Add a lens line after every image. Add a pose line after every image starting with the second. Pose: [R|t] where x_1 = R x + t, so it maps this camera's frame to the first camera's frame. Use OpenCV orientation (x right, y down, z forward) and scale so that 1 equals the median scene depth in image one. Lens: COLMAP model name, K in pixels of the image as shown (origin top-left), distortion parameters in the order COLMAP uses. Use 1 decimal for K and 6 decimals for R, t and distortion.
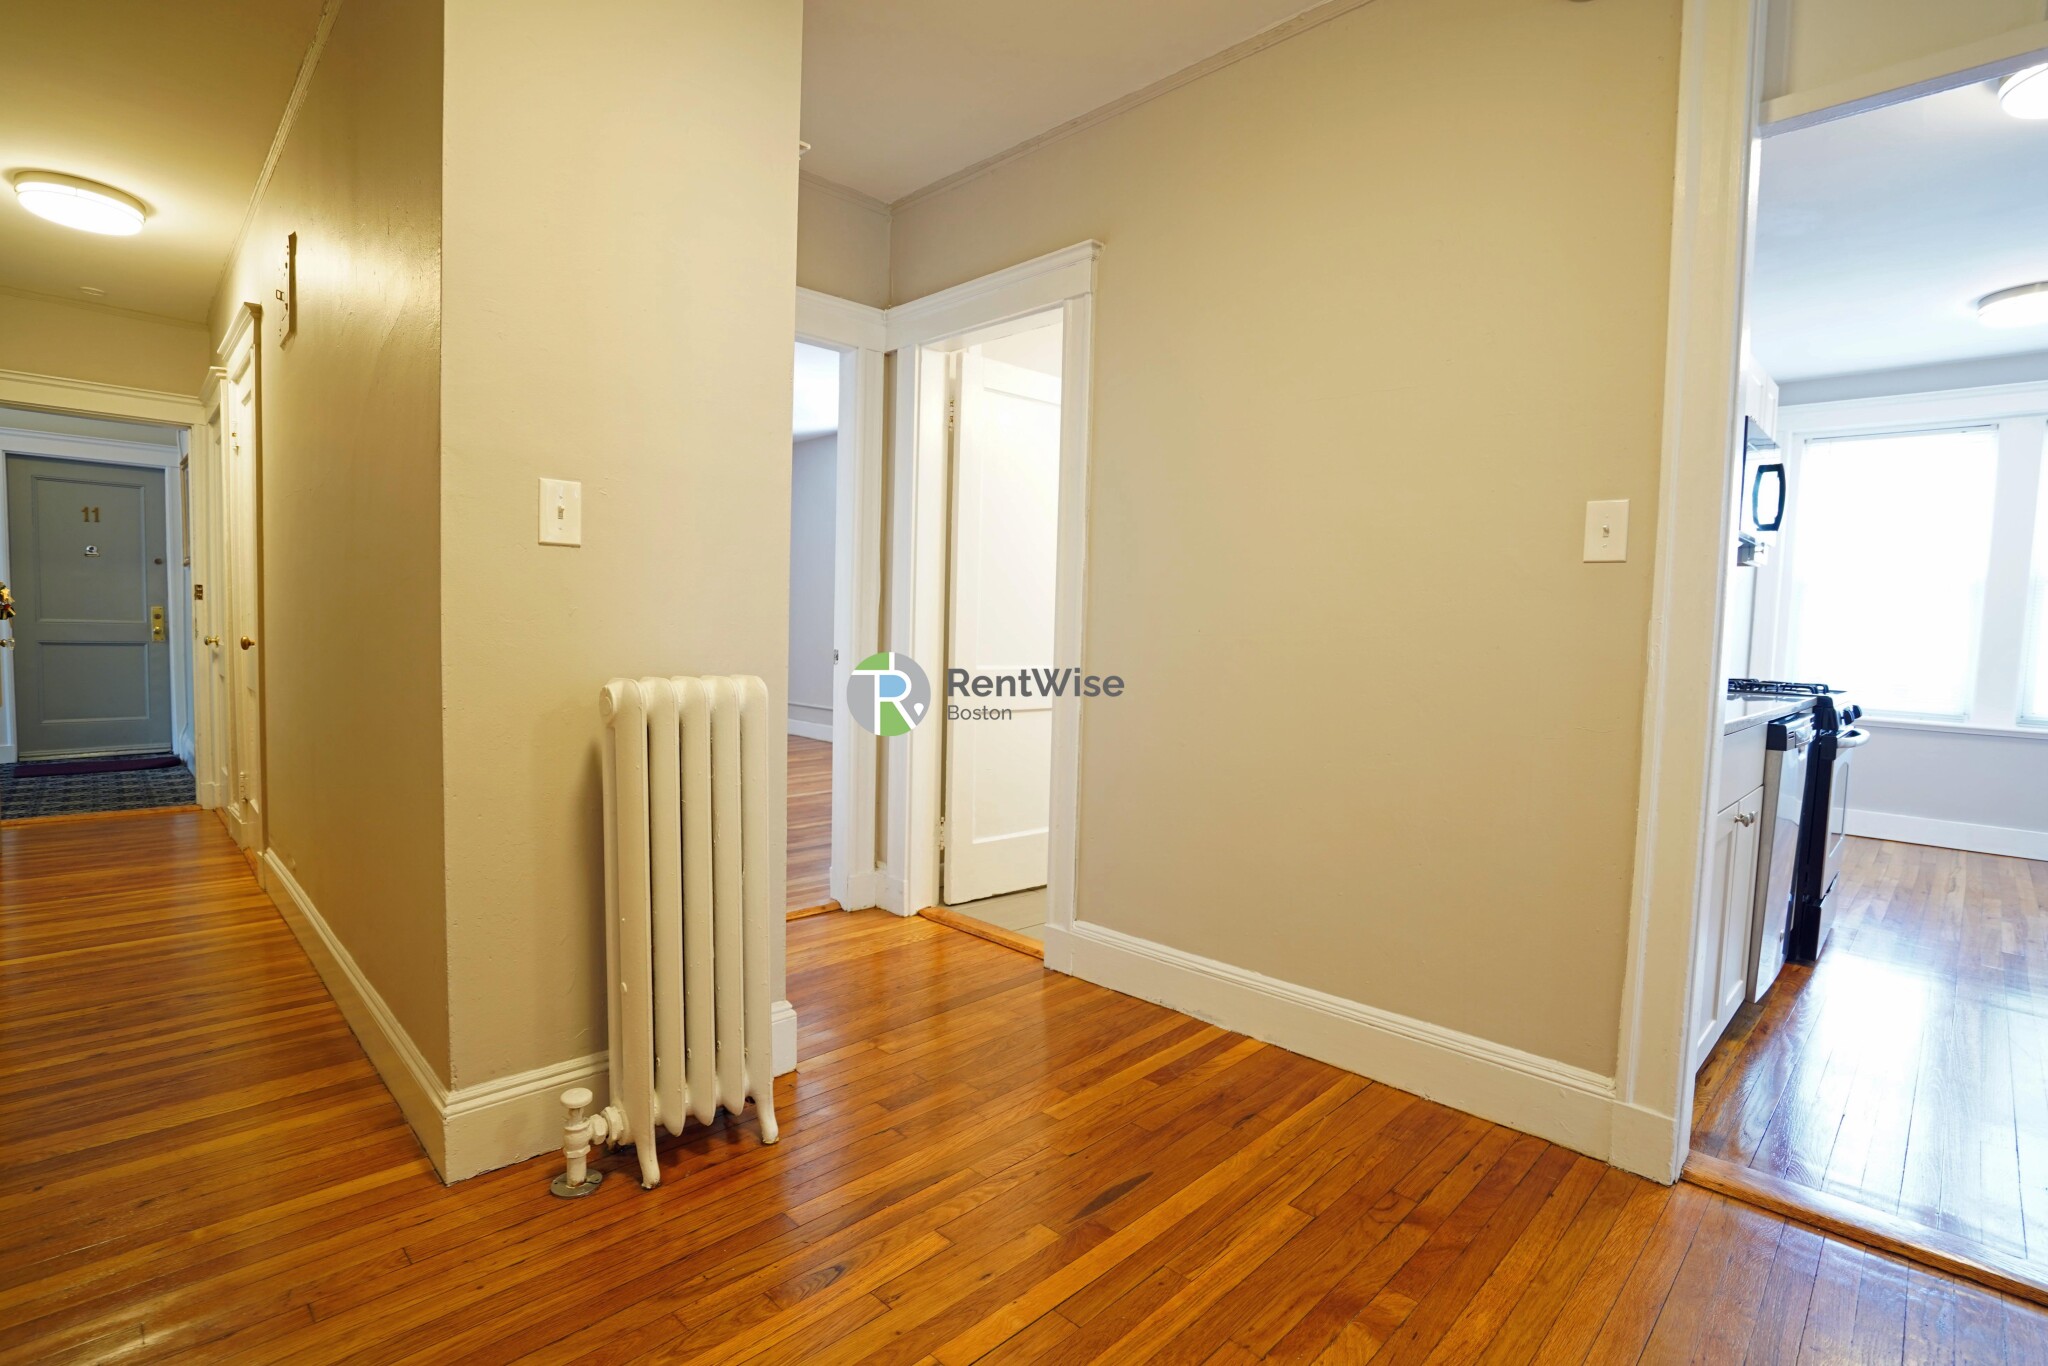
lens RADIAL K [[975.4, 0, 1025.1], [0, 975.4, 686.1], [0, 0, 1]] dist [-0.055767, 0.020085]
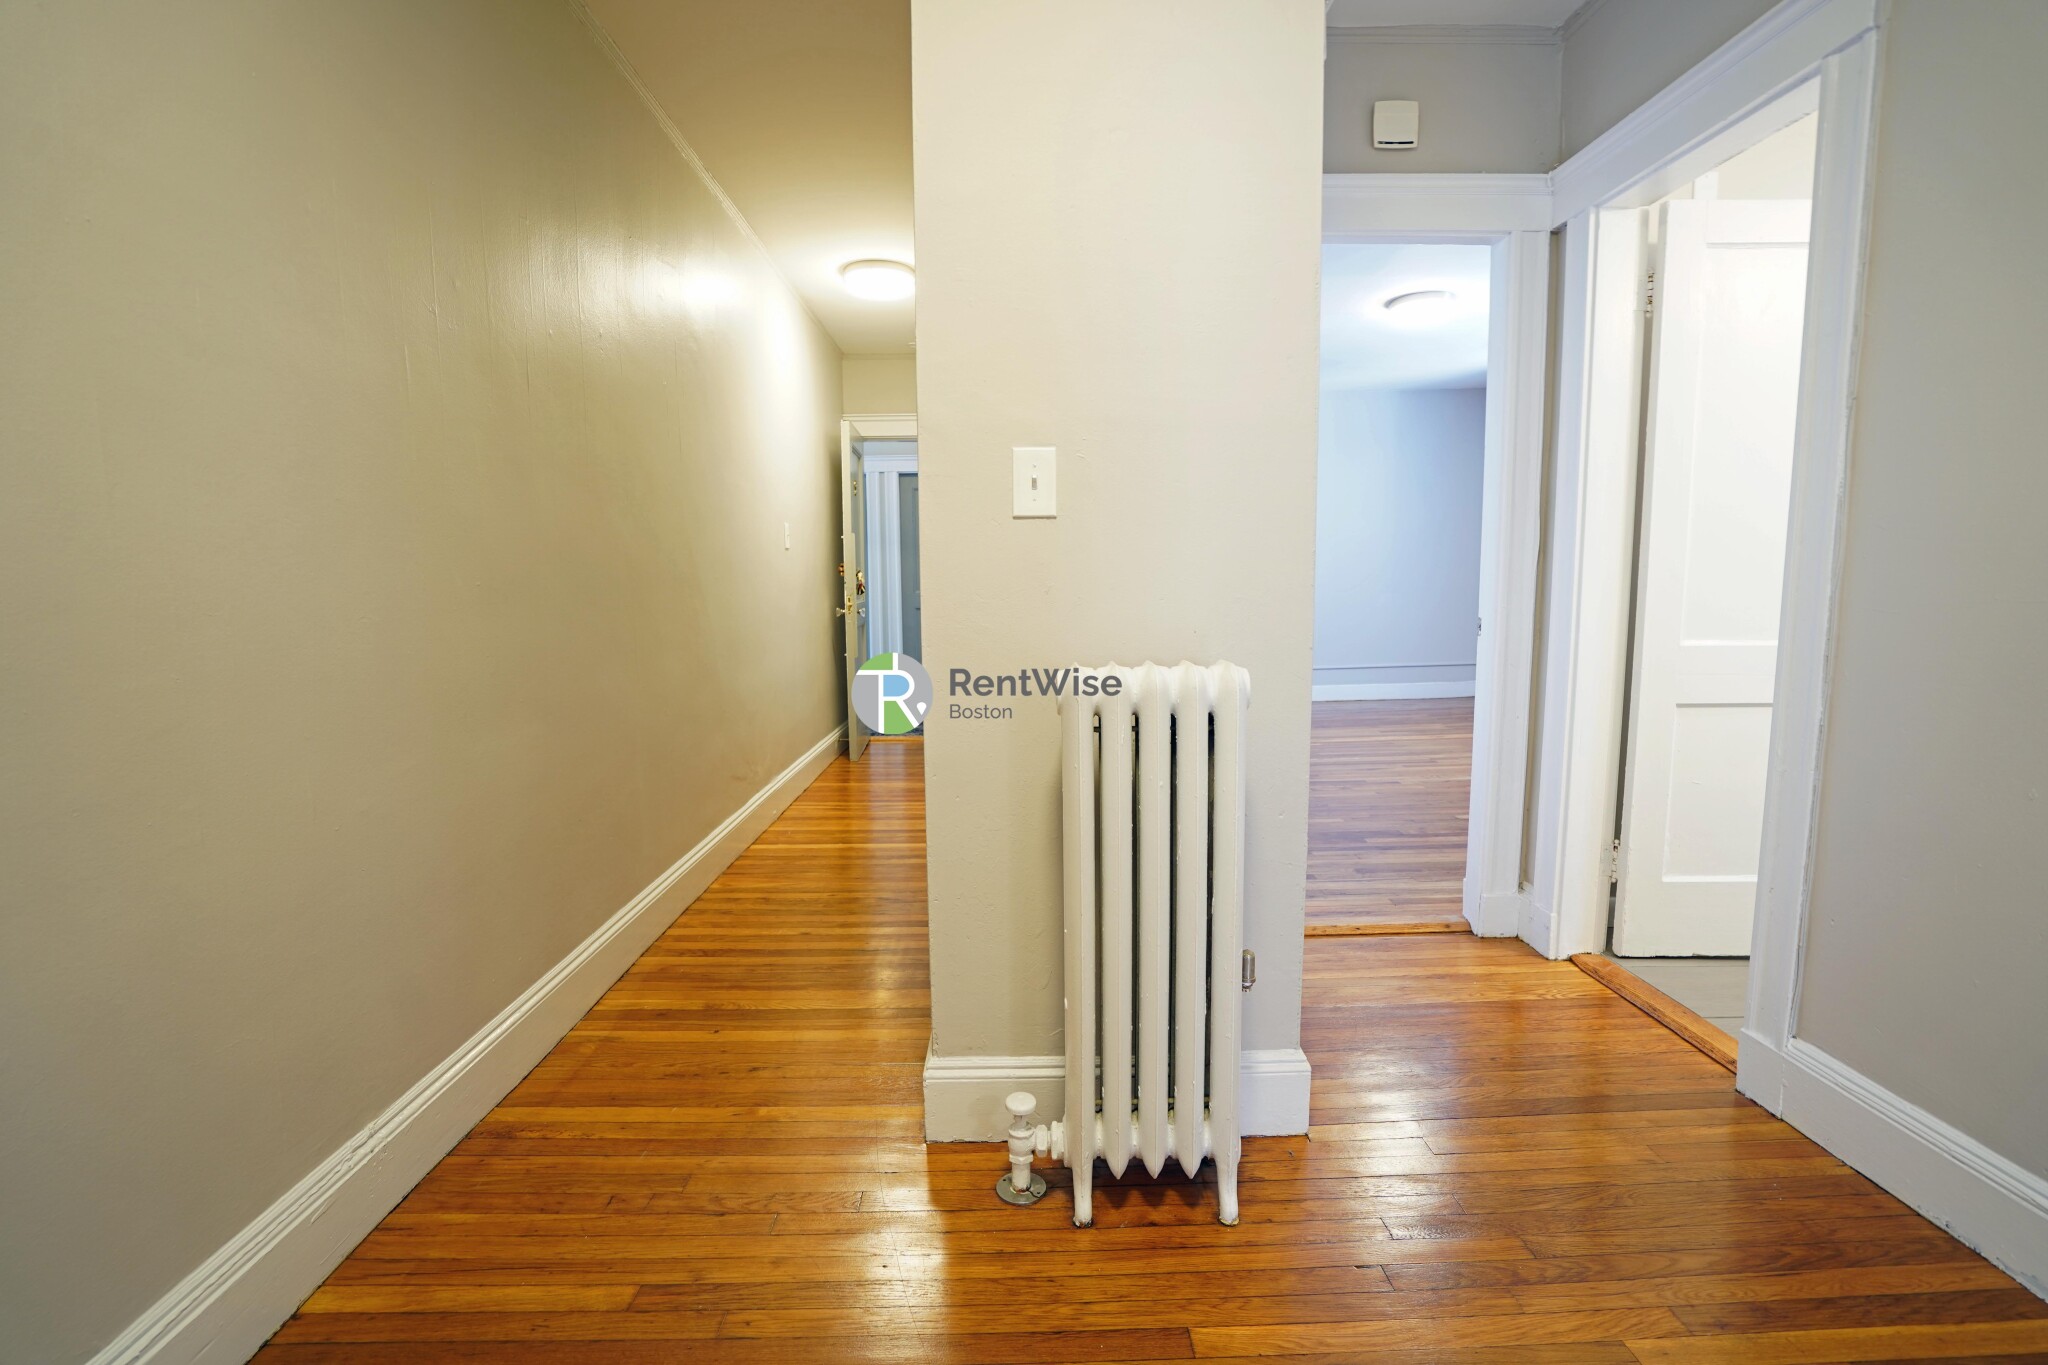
lens RADIAL K [[951.7, 0, 1025.6], [0, 951.7, 685.9], [0, 0, 1]] dist [-0.059974, 0.024669]
pose [[0.719229, 0.047981, -0.693114, 0.135992], [-0.014397, 0.998428, 0.054177, -0.029002], [0.694624, -0.028987, 0.718789, 0.283210]]
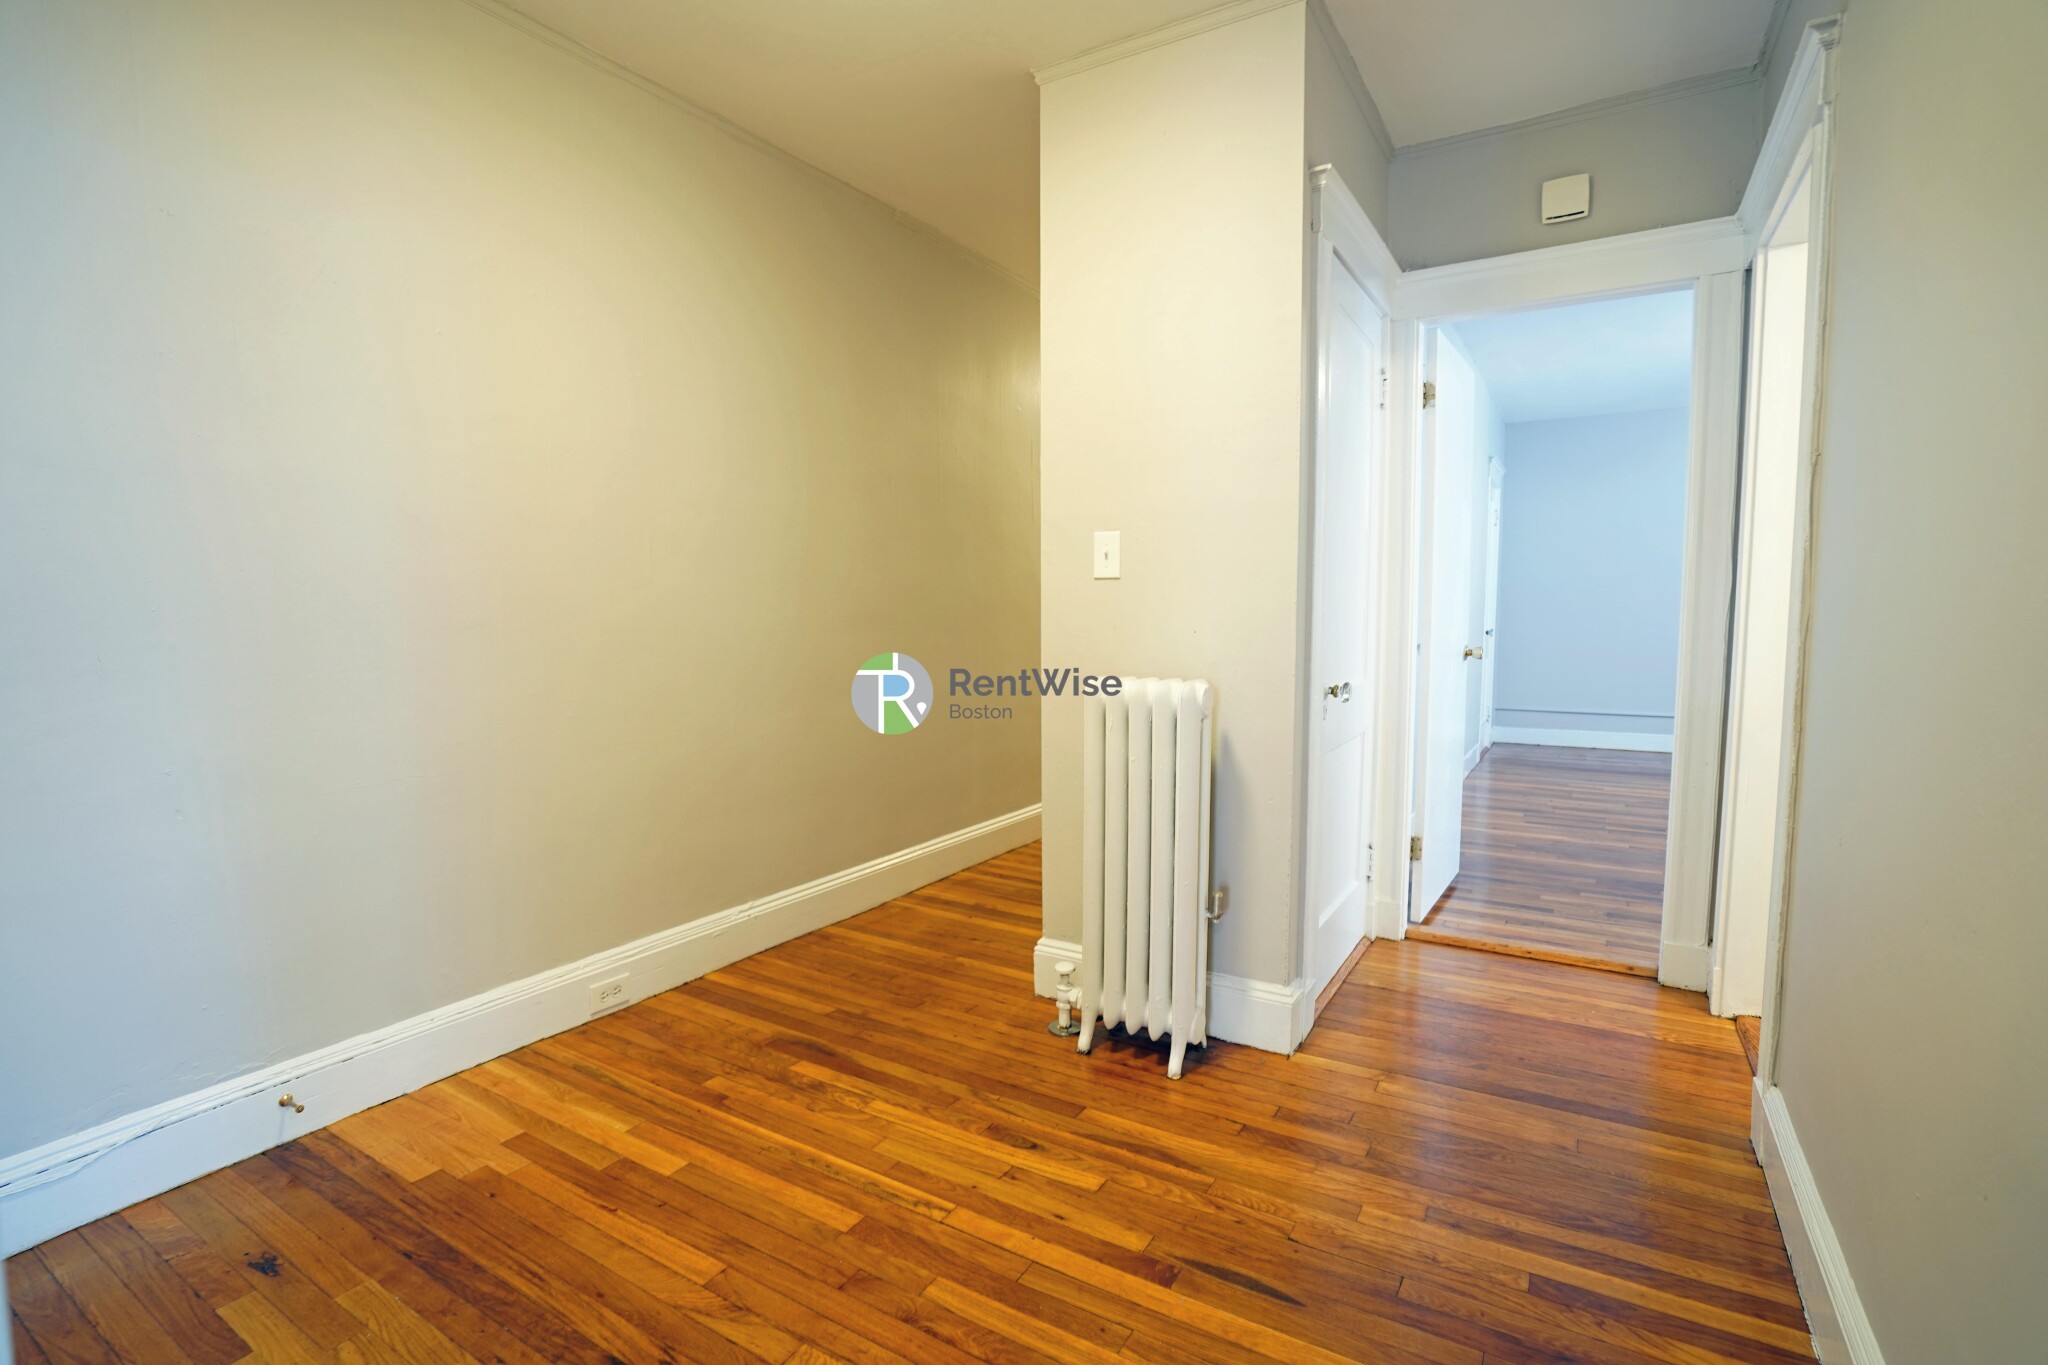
lens RADIAL K [[951.7, 0, 1025.6], [0, 951.7, 685.9], [0, 0, 1]] dist [-0.059974, 0.024669]
pose [[0.235147, 0.057556, -0.970254, 0.717663], [-0.049146, 0.997672, 0.047271, -0.044546], [0.970716, 0.036569, 0.237429, 0.490043]]
